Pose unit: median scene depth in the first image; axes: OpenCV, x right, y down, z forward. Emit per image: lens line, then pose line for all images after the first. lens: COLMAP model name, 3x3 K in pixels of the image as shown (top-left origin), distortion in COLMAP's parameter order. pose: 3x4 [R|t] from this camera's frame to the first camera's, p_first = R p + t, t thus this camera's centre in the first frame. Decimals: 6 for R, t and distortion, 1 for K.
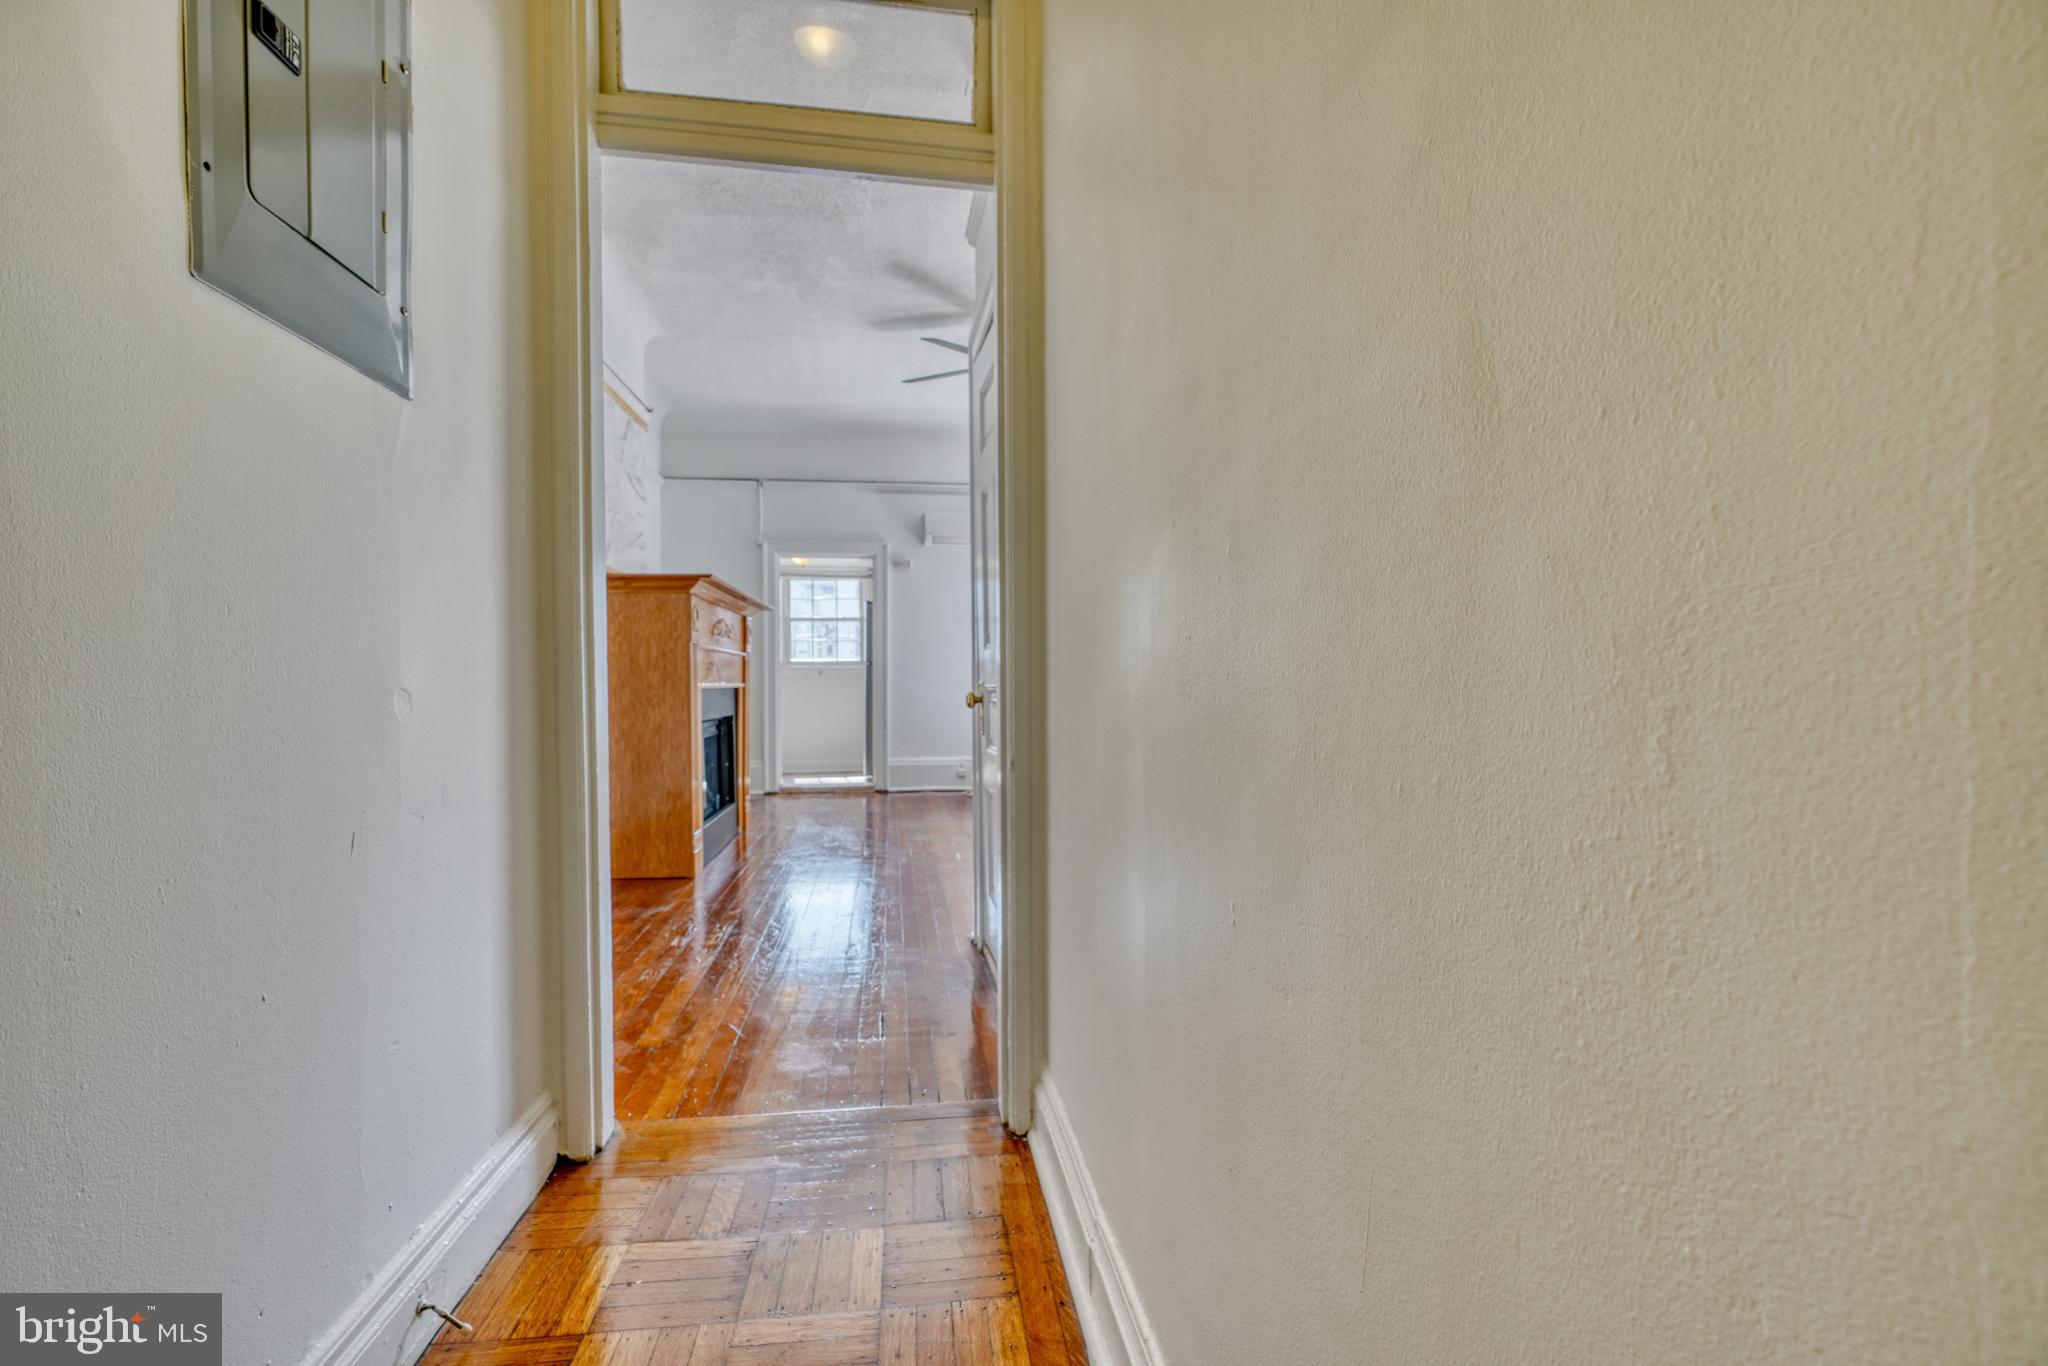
lens RADIAL K [[918.1, 0, 1016.9], [0, 918.1, 687.3], [0, 0, 1]] dist [-0.013642, 0.005133]
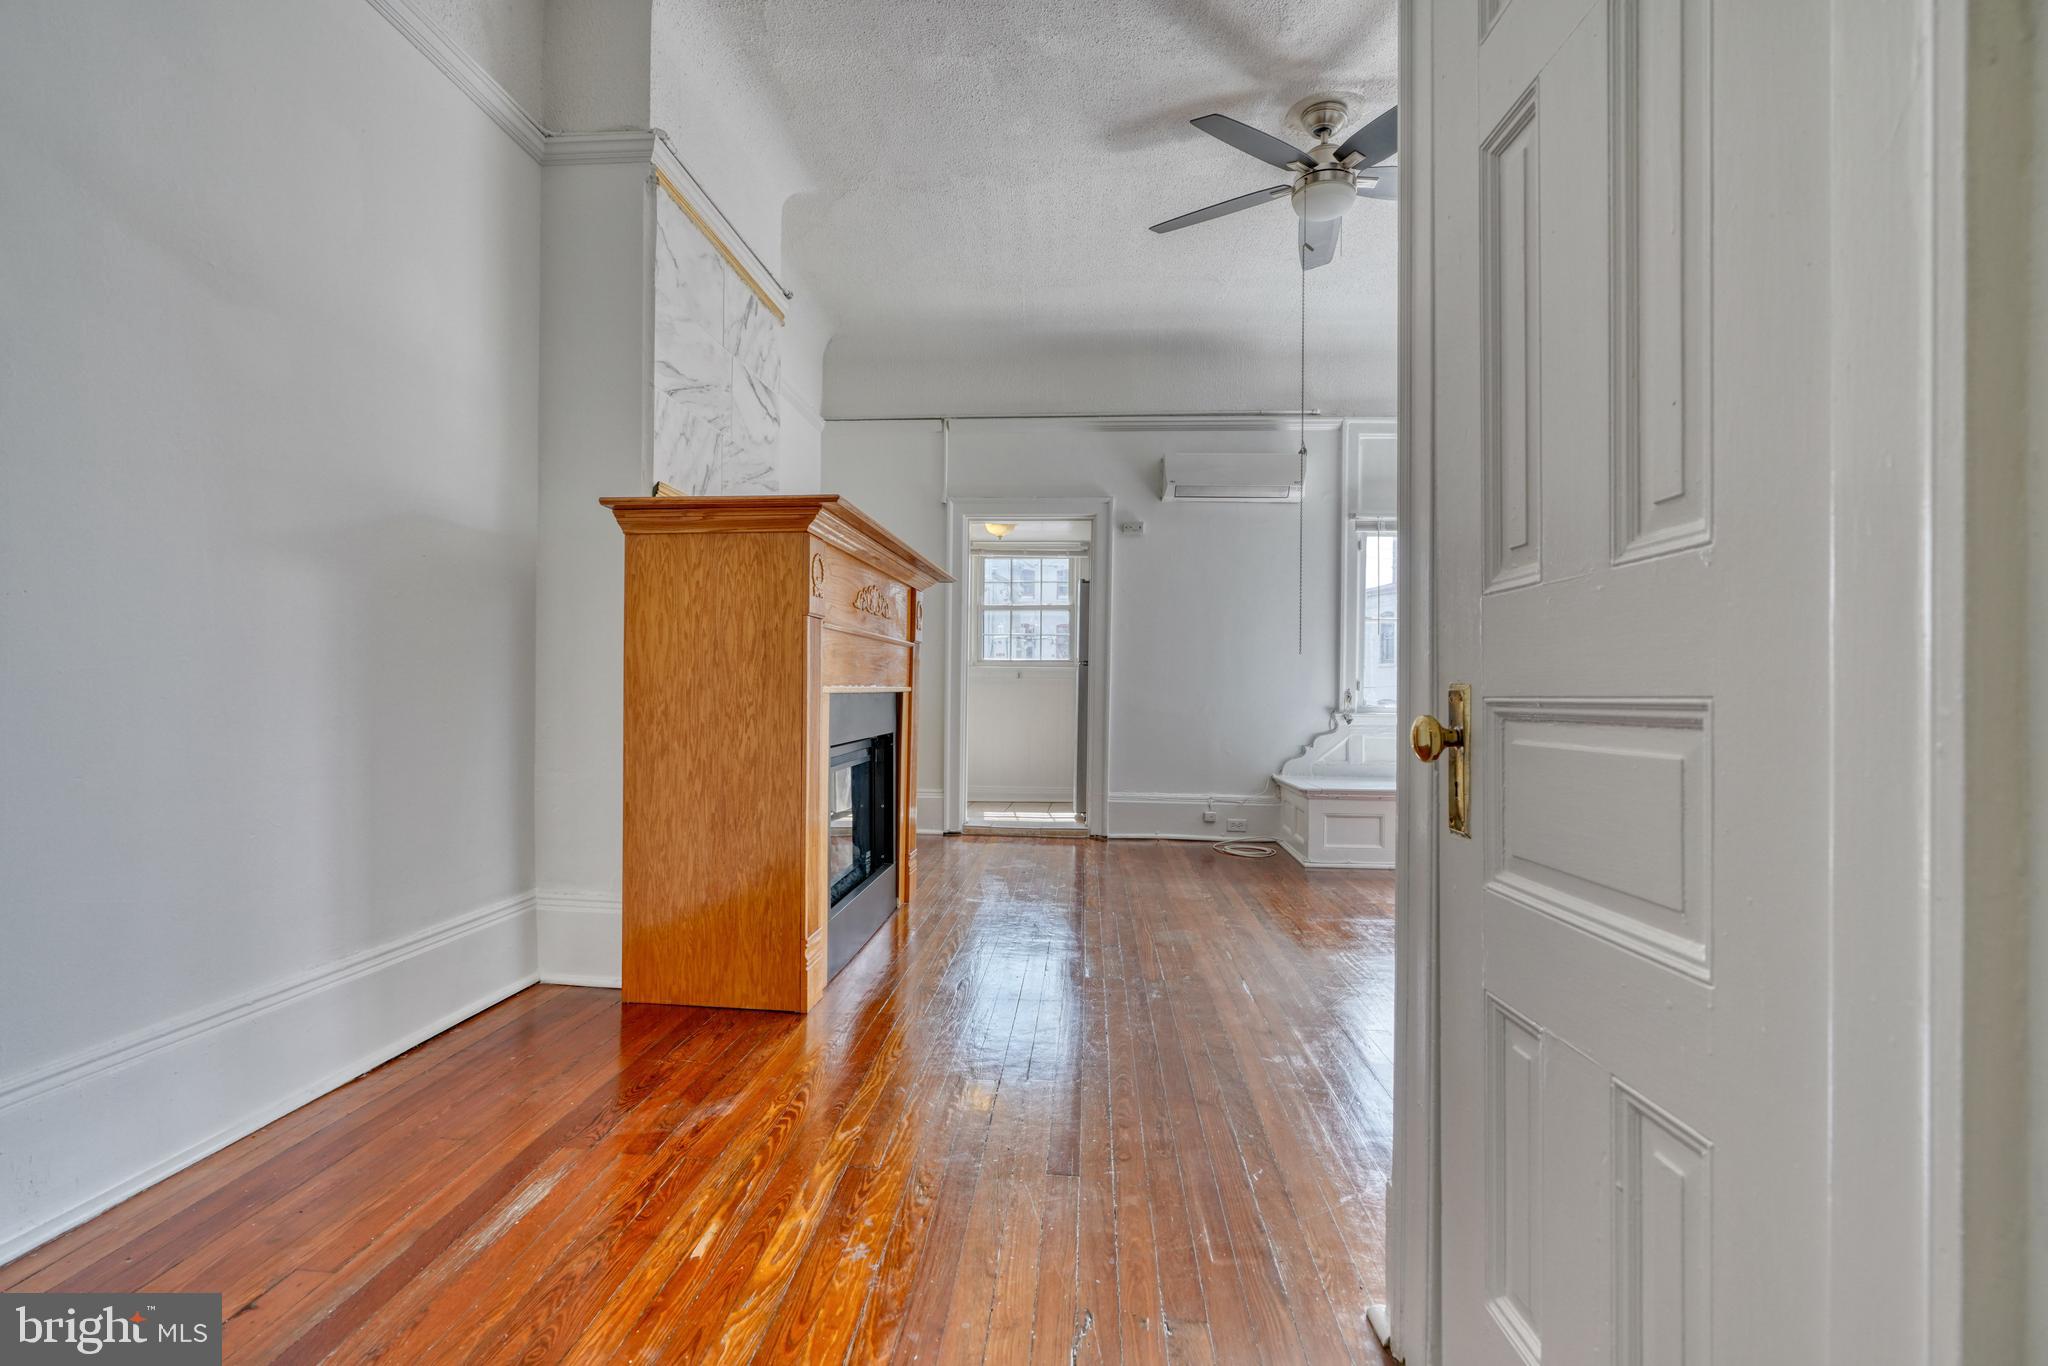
lens RADIAL K [[918.1, 0, 1008.8], [0, 918.1, 685.7], [0, 0, 1]] dist [-0.013642, 0.005133]
pose [[0.975596, 0.015067, -0.219056, -0.074230], [-0.017252, 0.999819, -0.008067, -0.000741], [0.218895, 0.011649, 0.975679, 0.339665]]
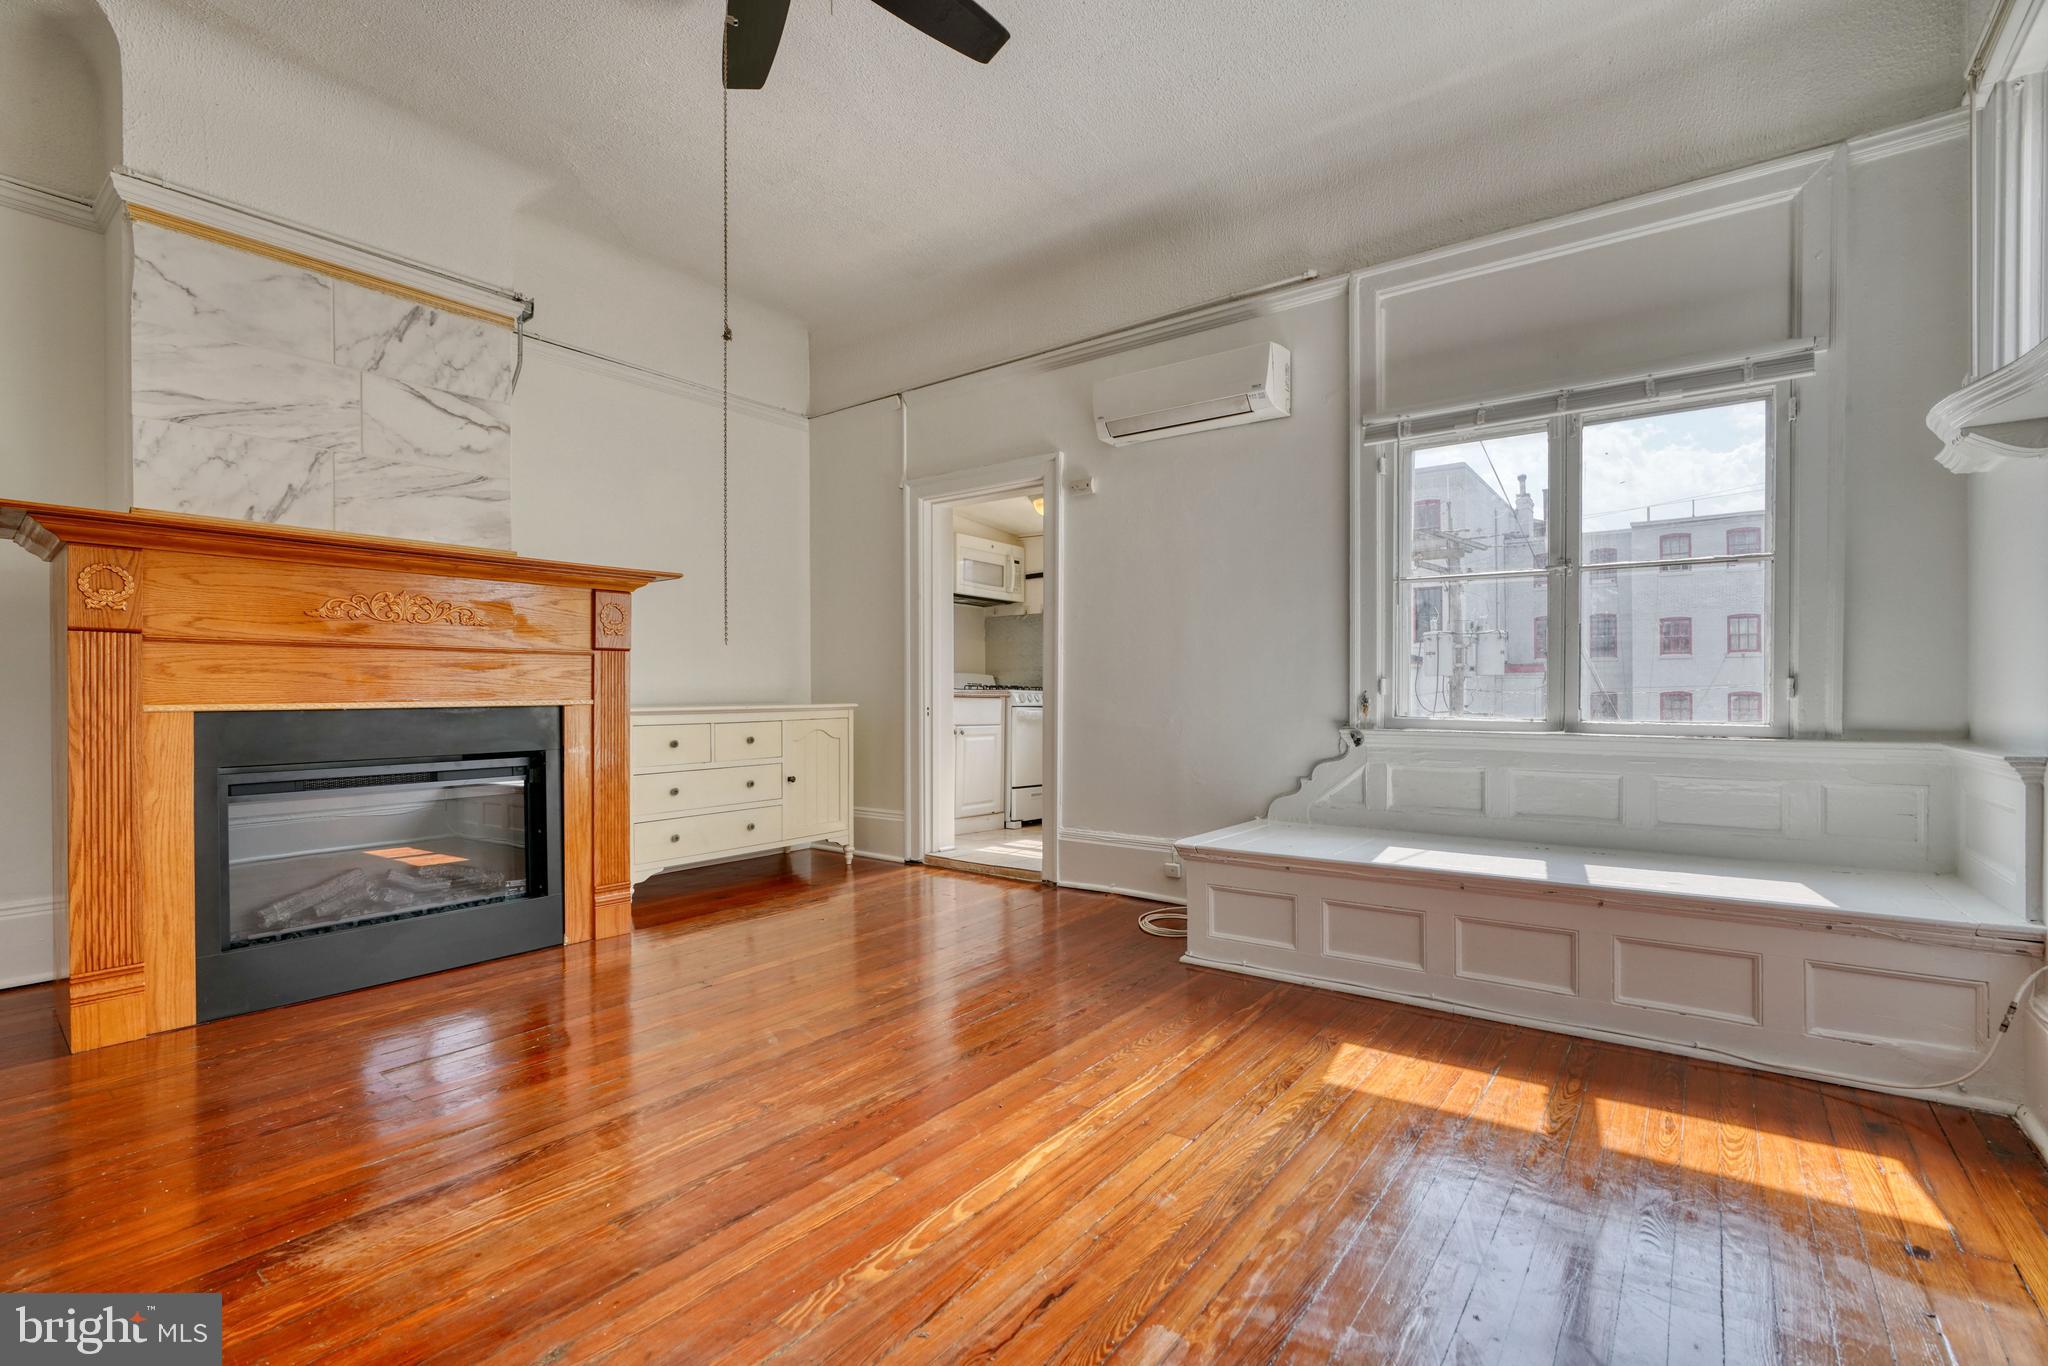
lens RADIAL K [[918.1, 0, 1006.4], [0, 918.1, 688.5], [0, 0, 1]] dist [-0.013642, 0.005133]
pose [[0.694737, -0.000628, -0.719264, 0.315325], [-0.008863, 0.999916, -0.009434, -0.005000], [0.719209, 0.012928, 0.694673, 0.730681]]
